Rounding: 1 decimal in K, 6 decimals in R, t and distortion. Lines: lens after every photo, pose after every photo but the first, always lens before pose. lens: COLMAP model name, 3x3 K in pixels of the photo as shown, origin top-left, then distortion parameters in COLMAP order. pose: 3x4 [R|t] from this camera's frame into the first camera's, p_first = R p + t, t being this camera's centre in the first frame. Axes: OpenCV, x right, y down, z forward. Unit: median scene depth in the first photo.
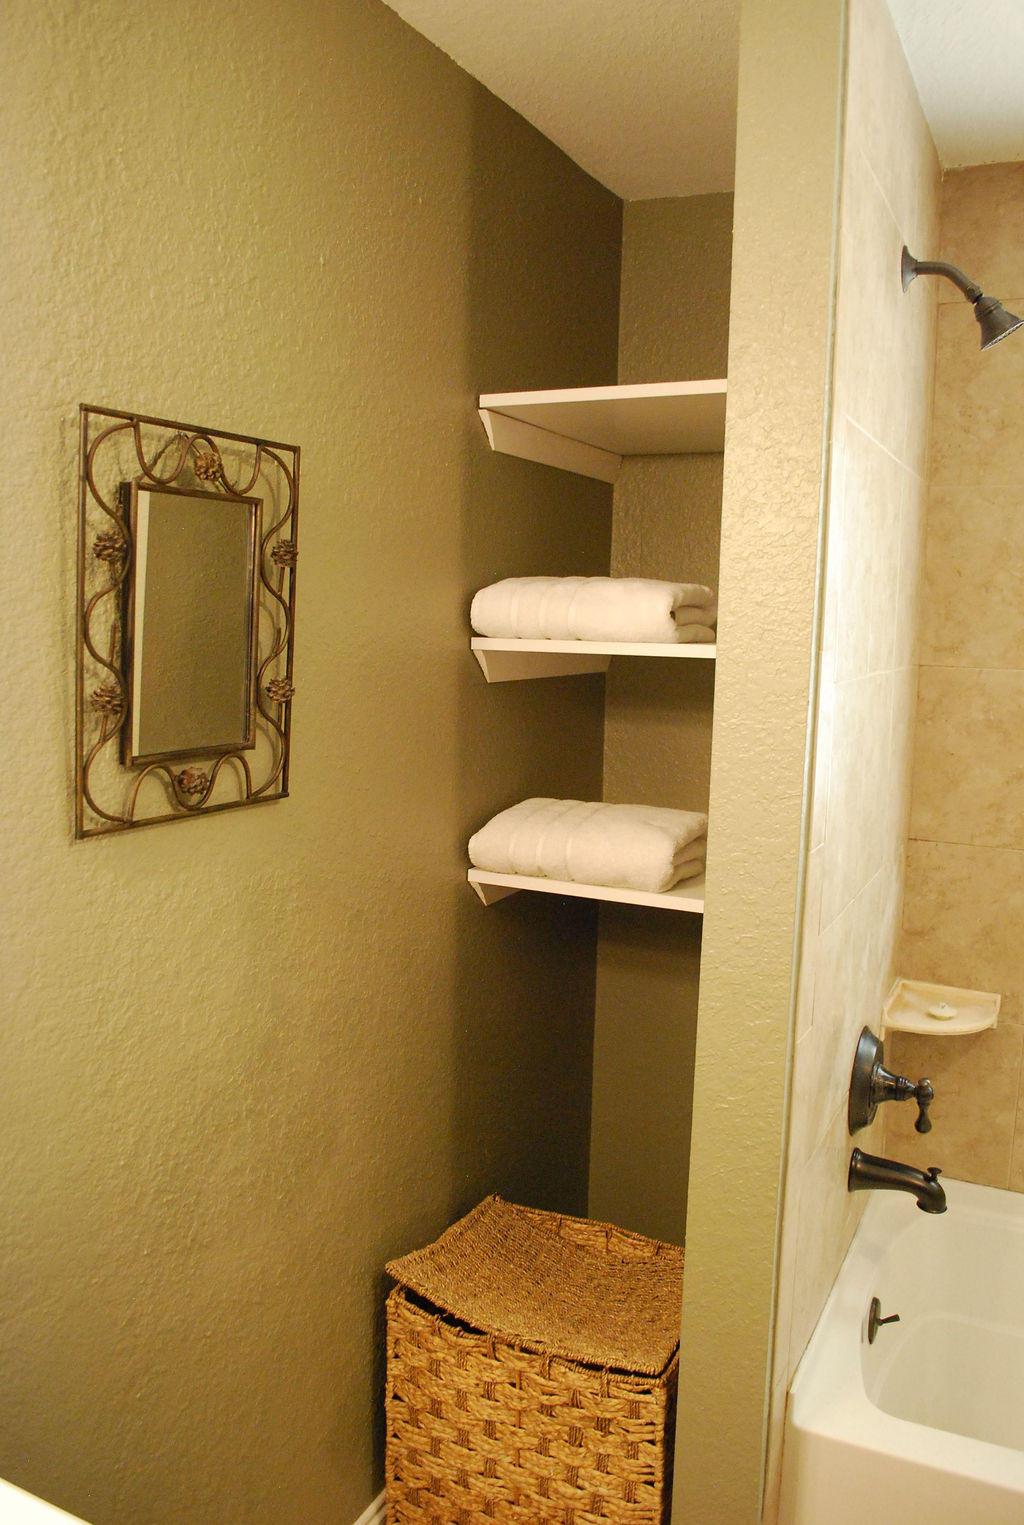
lens RADIAL K [[1206.8, 0, 518.5], [0, 1206.8, 763.9], [0, 0, 1]] dist [-0.084440, 0.014997]
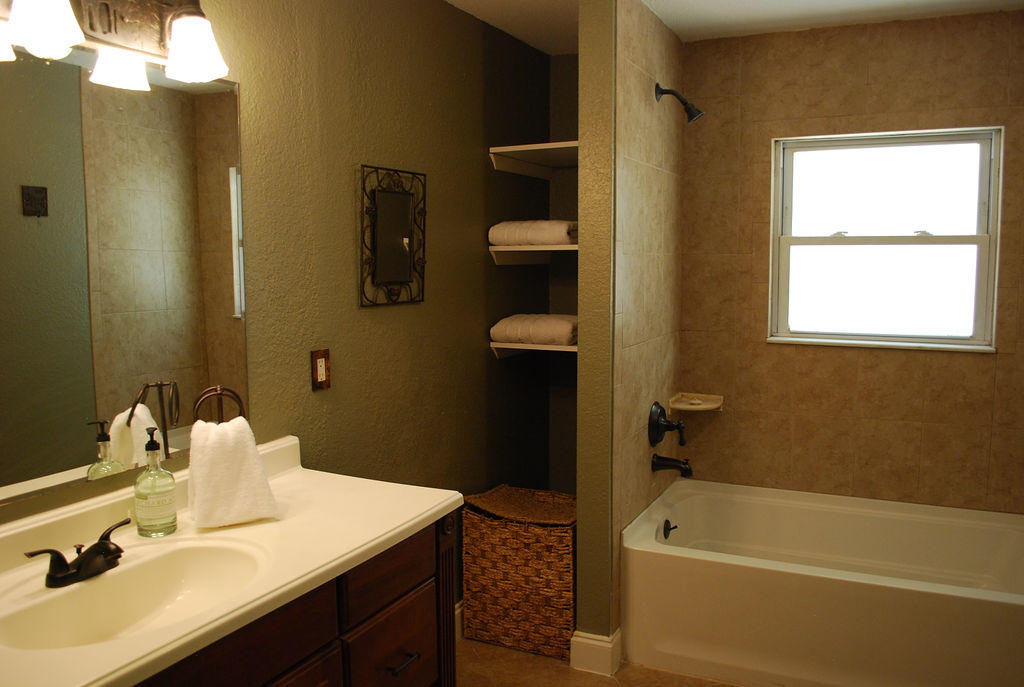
lens RADIAL K [[810.3, 0, 508.0], [0, 810.3, 347.7], [0, 0, 1]] dist [-0.084440, 0.014997]
pose [[0.999464, -0.028994, -0.015187, 0.020464], [0.028755, 0.999463, -0.015741, 0.141064], [0.015635, 0.015296, 0.999761, -0.703789]]
